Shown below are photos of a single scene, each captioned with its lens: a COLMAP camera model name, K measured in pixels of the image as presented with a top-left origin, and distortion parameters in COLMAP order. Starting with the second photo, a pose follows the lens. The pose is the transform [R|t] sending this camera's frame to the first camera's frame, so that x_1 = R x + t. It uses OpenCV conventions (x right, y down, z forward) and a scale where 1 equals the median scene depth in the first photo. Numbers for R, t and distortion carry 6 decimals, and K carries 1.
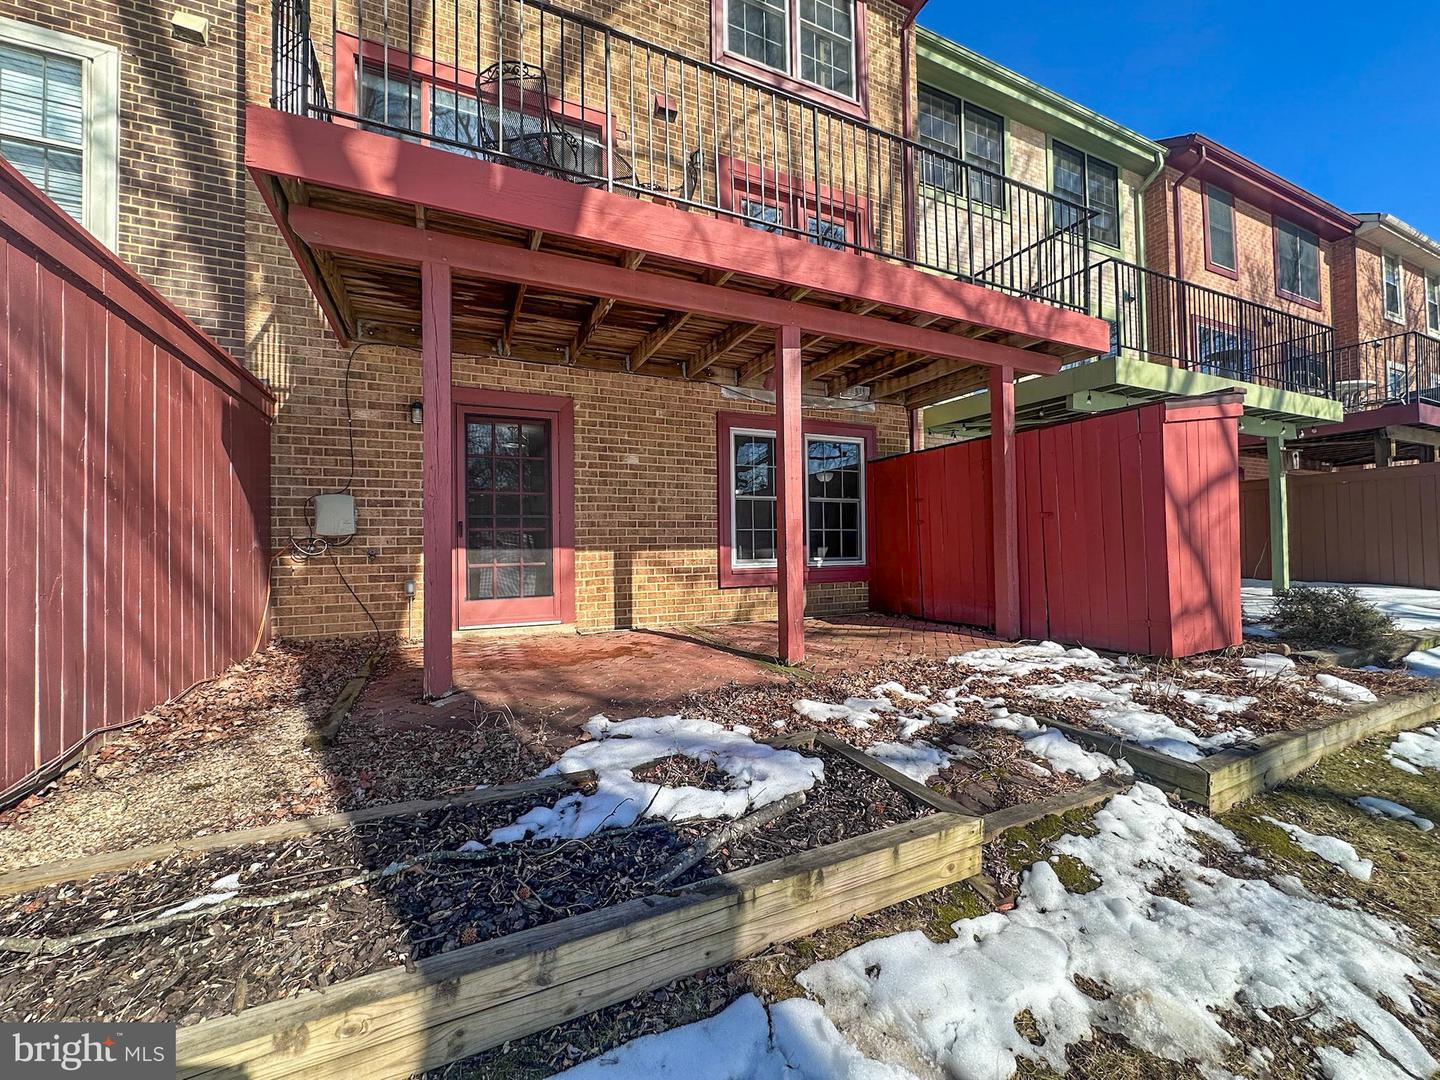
lens RADIAL K [[572.7, 0, 719.6], [0, 572.7, 538.1], [0, 0, 1]] dist [-0.005627, 0.001295]
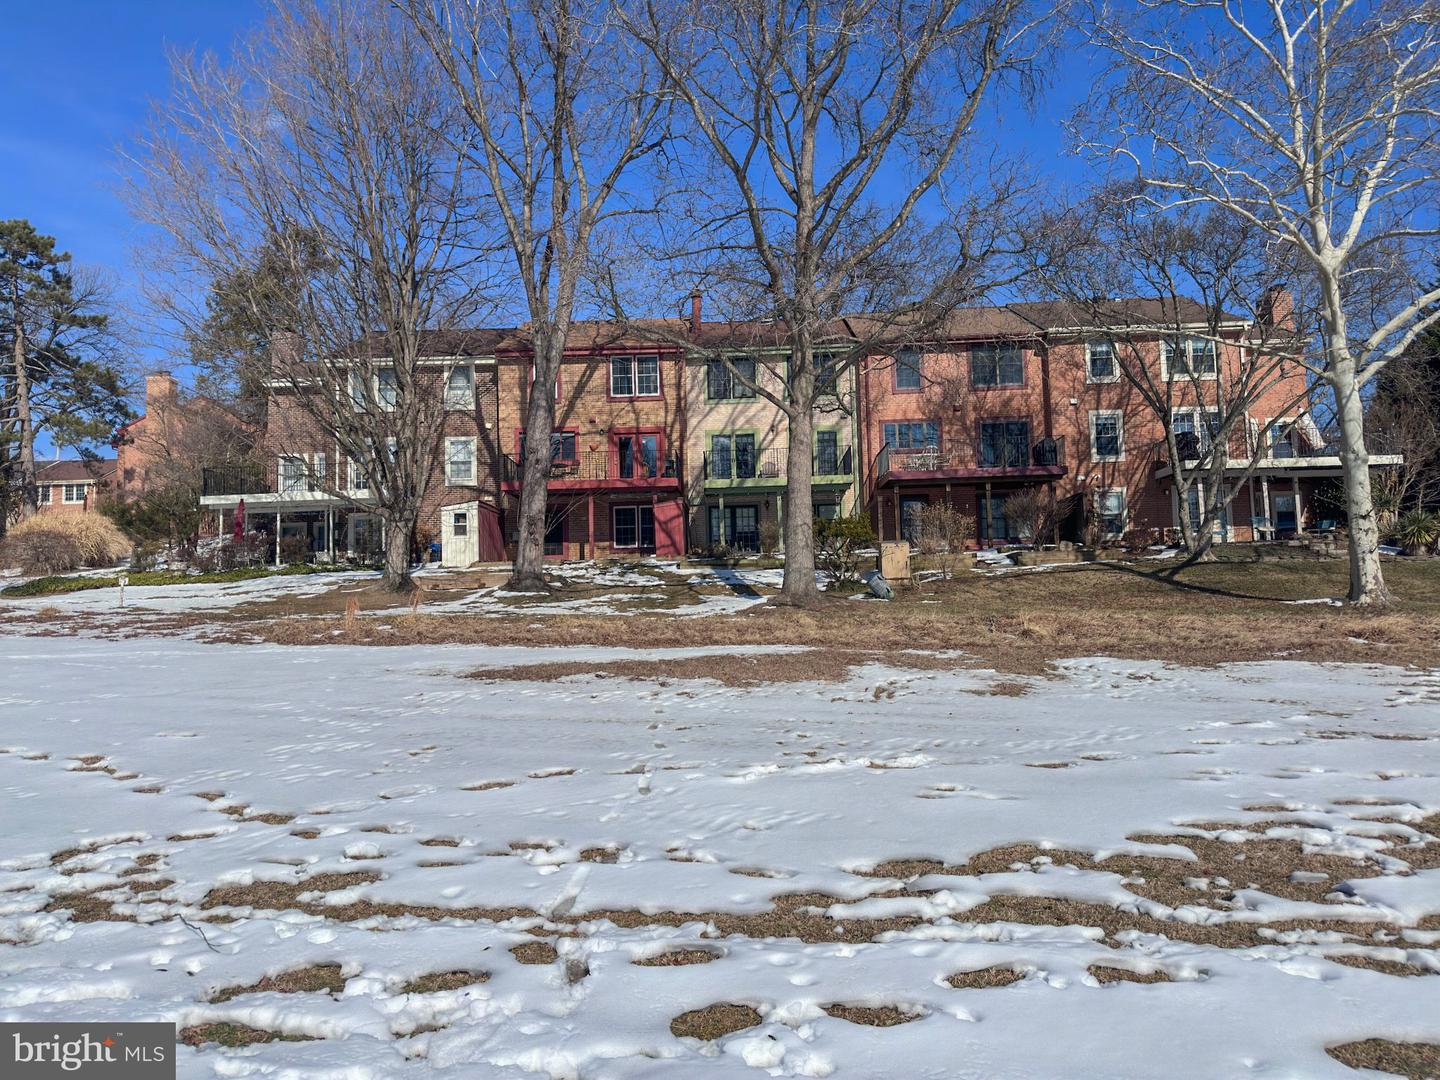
lens RADIAL K [[1012.1, 0, 722.0], [0, 1012.1, 531.9], [0, 0, 1]] dist [0.022450, -0.031541]
pose [[0.885893, -0.046664, -0.461537, 4.123801], [0.017828, 0.997617, -0.066645, 0.454600], [0.463547, 0.050812, 0.884614, -4.934784]]
